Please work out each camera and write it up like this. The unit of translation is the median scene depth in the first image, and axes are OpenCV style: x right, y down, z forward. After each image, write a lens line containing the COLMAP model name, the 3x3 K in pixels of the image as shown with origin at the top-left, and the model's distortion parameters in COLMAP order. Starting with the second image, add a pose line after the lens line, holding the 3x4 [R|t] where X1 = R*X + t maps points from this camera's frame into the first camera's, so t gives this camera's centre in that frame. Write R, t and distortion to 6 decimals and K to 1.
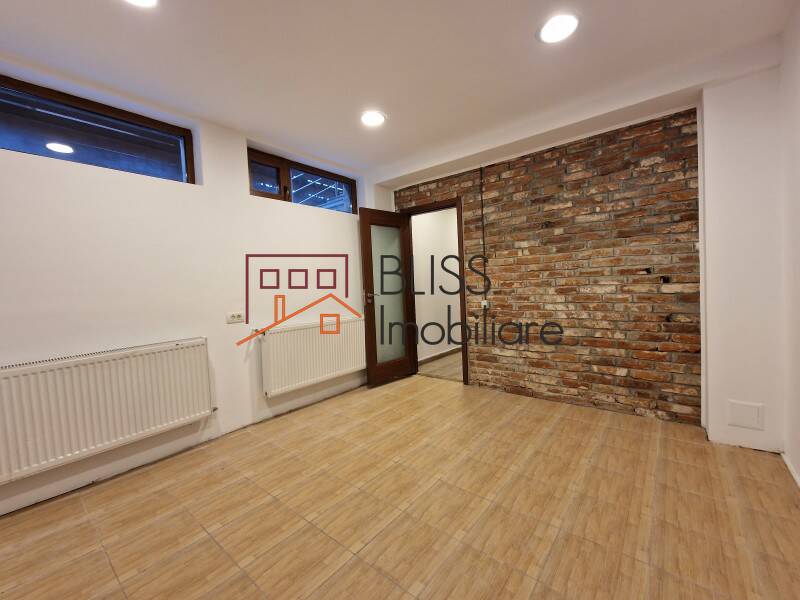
lens RADIAL K [[330.2, 0, 404.3], [0, 330.2, 303.8], [0, 0, 1]] dist [-0.001481, -0.001717]
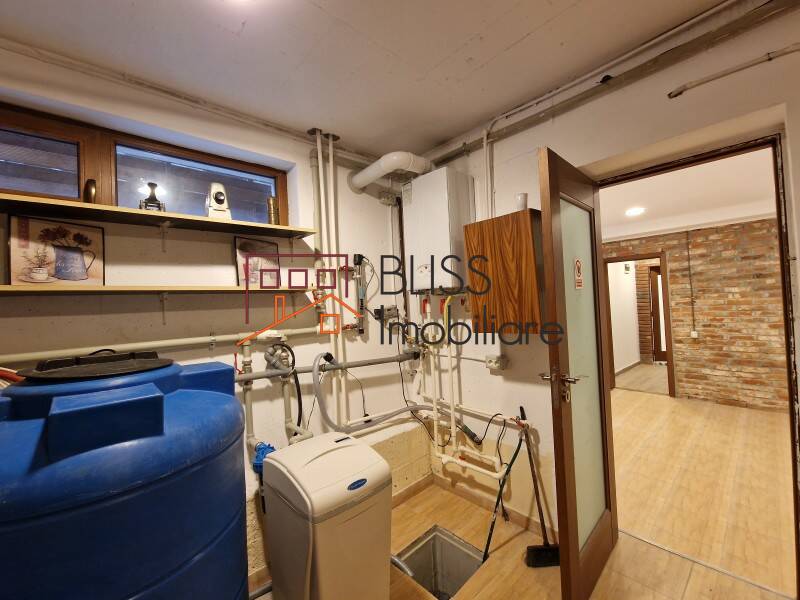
lens RADIAL K [[330.2, 0, 400.7], [0, 330.2, 301.4], [0, 0, 1]] dist [-0.001481, -0.001717]
pose [[0.987890, -0.003909, -0.155110, -1.248322], [-0.004999, 0.998362, -0.056997, -0.086626], [0.155078, 0.057082, 0.986252, -0.830101]]
